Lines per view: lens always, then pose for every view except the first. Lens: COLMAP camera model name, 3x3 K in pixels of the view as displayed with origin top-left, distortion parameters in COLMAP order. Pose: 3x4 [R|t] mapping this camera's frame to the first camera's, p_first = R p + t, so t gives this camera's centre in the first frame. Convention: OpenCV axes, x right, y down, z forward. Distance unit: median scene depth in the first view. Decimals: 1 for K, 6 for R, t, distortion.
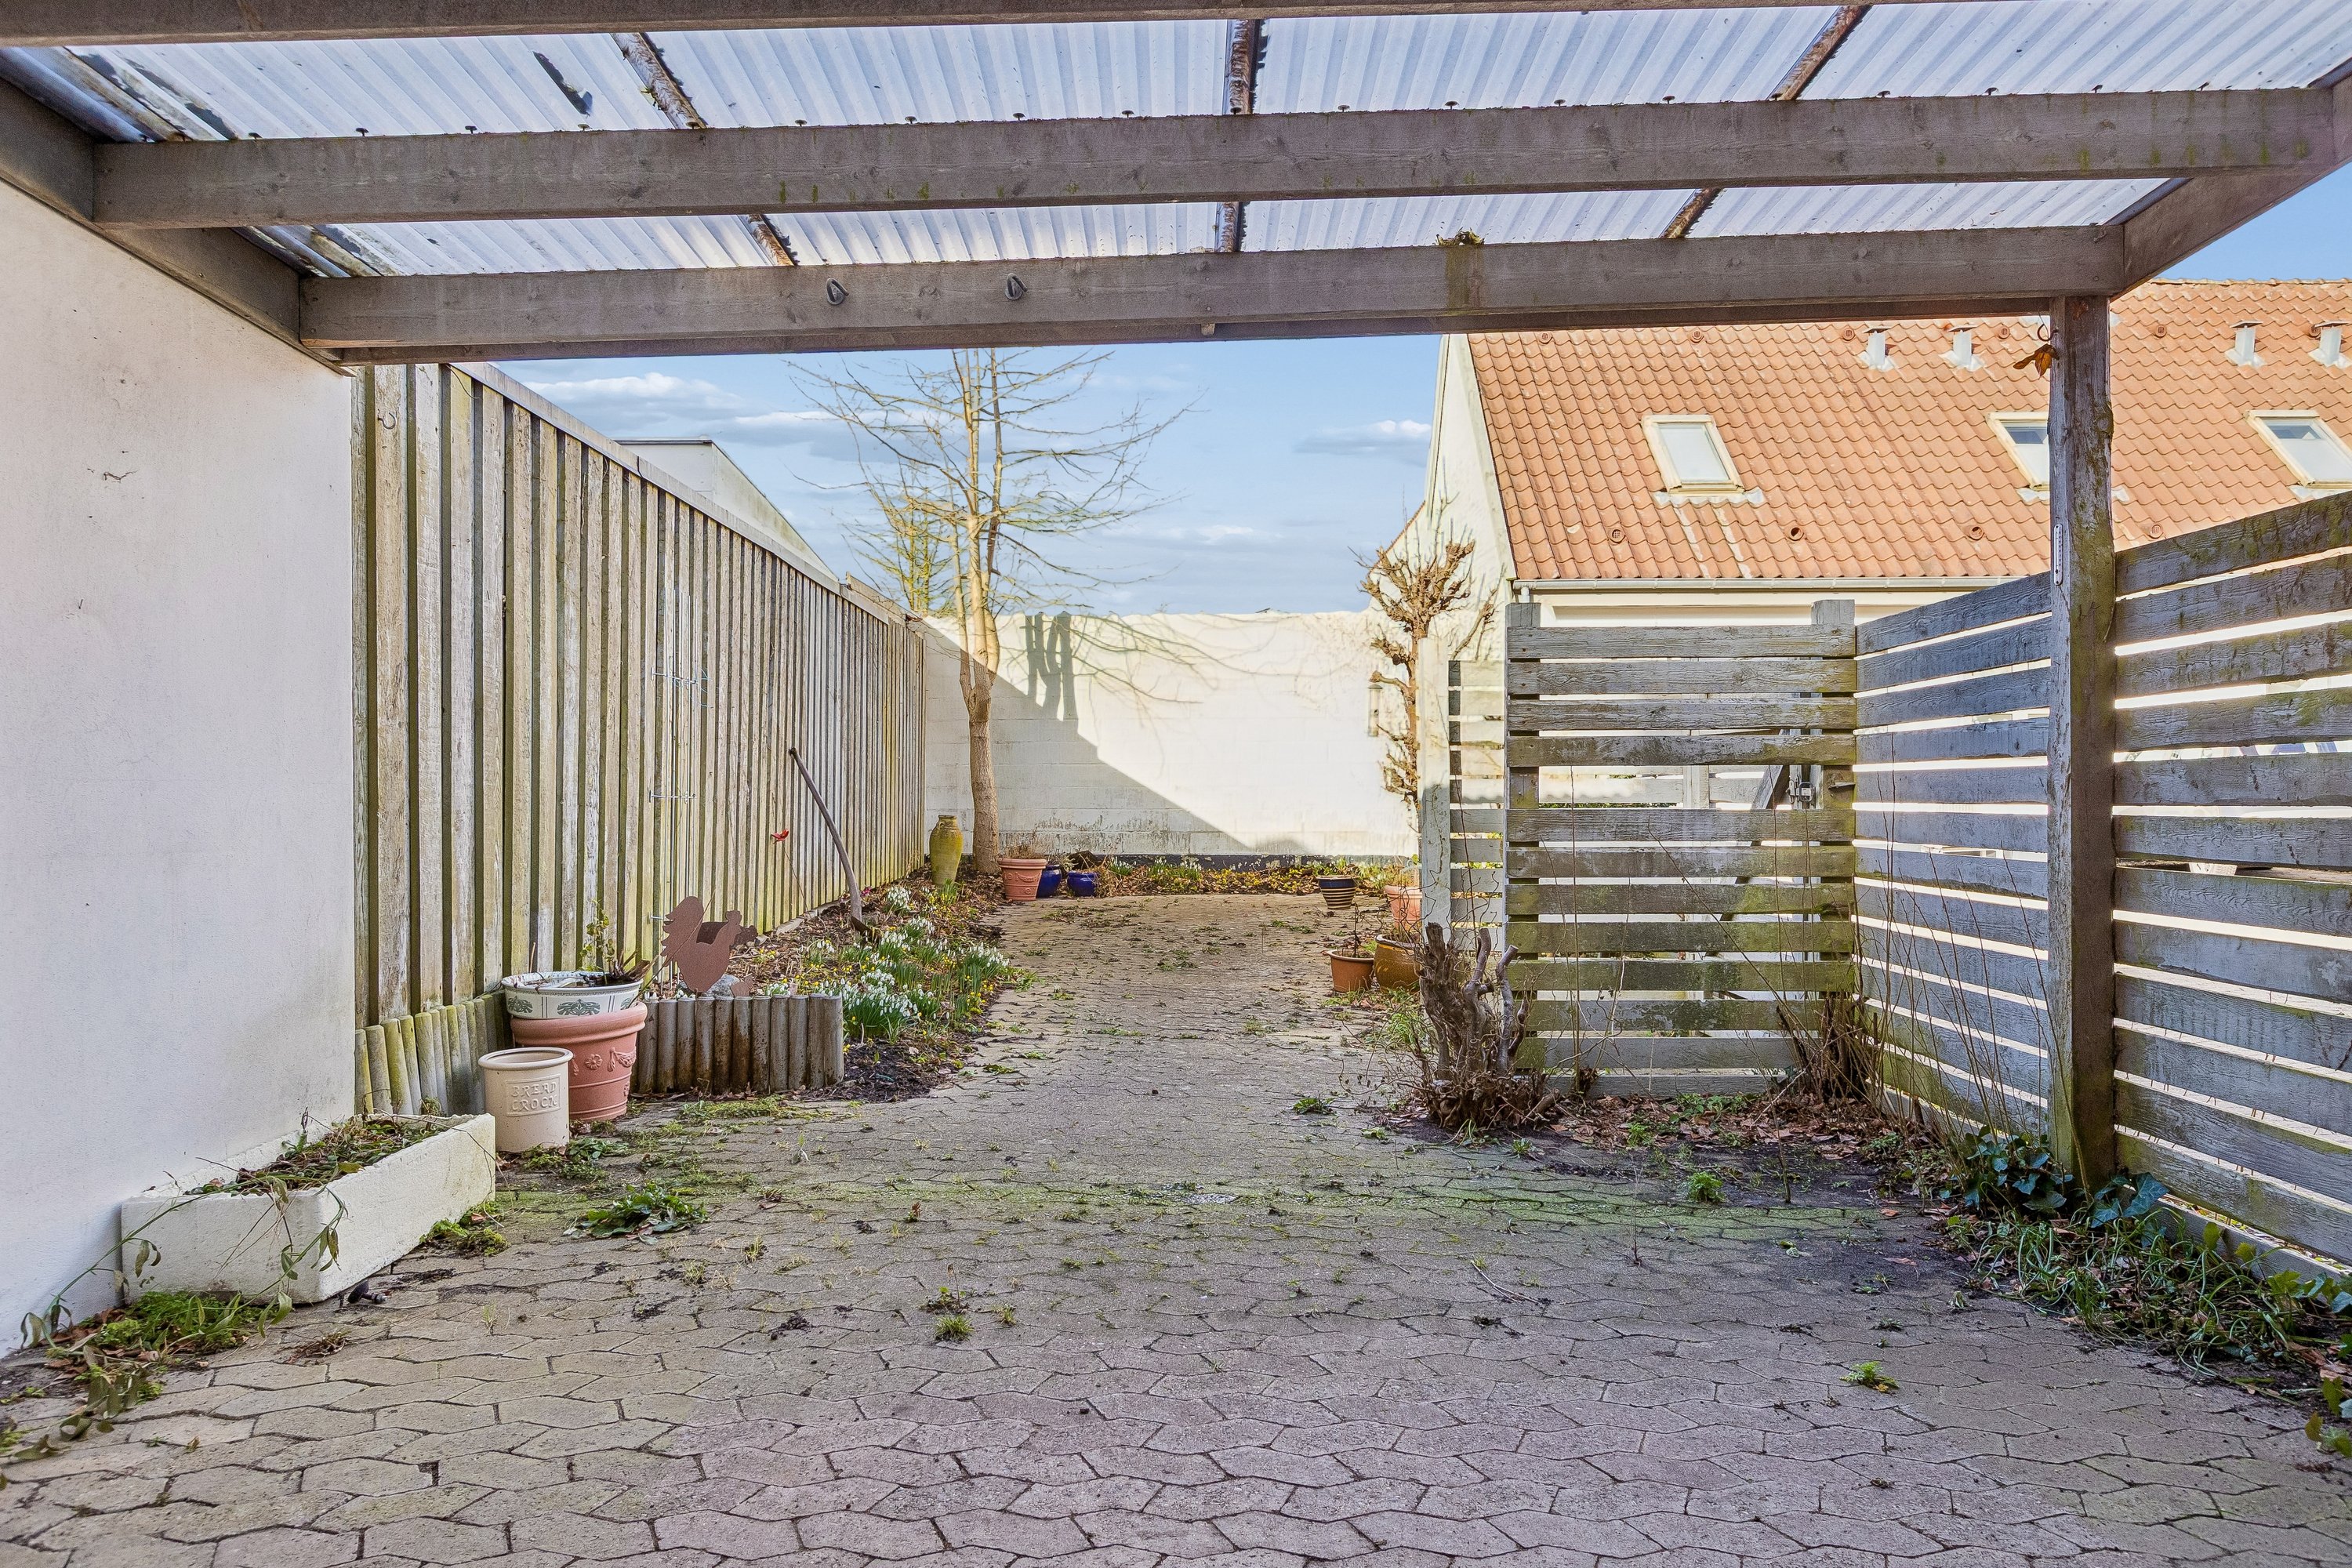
lens RADIAL K [[1574.5, 0, 1170.1], [0, 1574.5, 793.5], [0, 0, 1]] dist [0.003999, -0.004507]
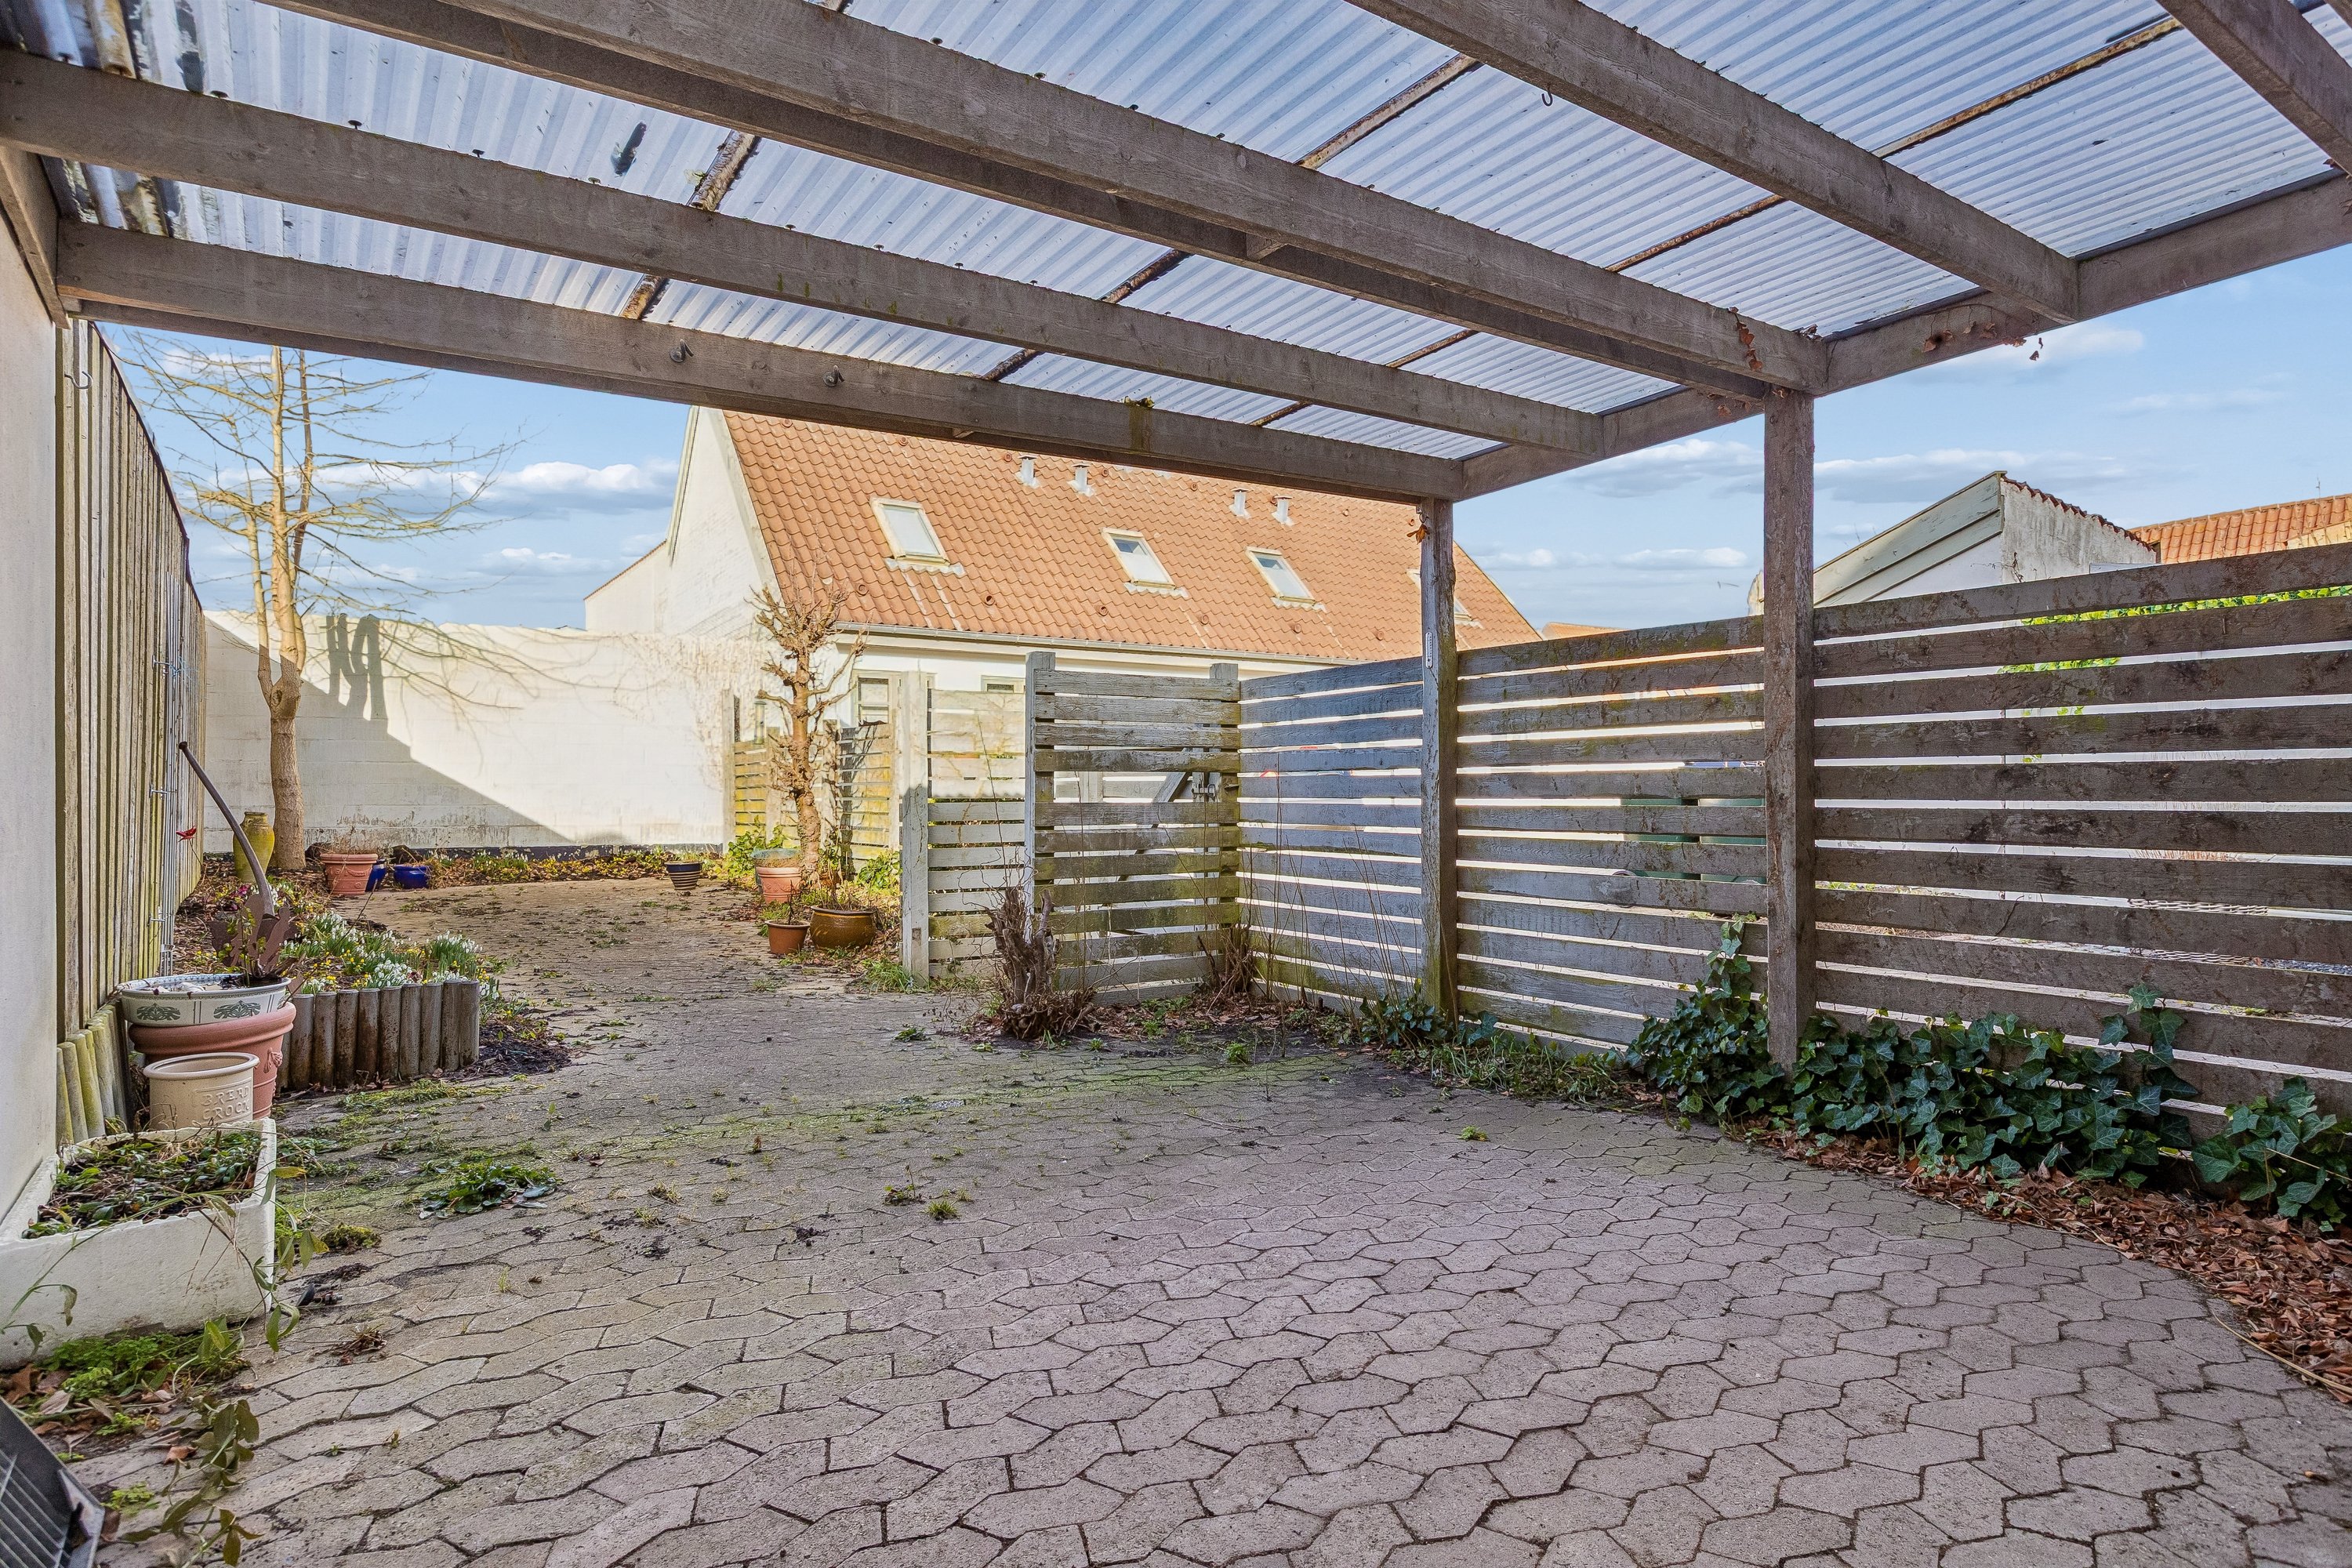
lens RADIAL K [[1301.3, 0, 1129.4], [0, 1301.3, 782.7], [0, 0, 1]] dist [0.004868, -0.001590]
pose [[0.823910, 0.006516, 0.566684, -0.366521], [-0.002338, 0.999964, -0.008099, 0.001593], [-0.566716, 0.005348, 0.823896, 0.027987]]
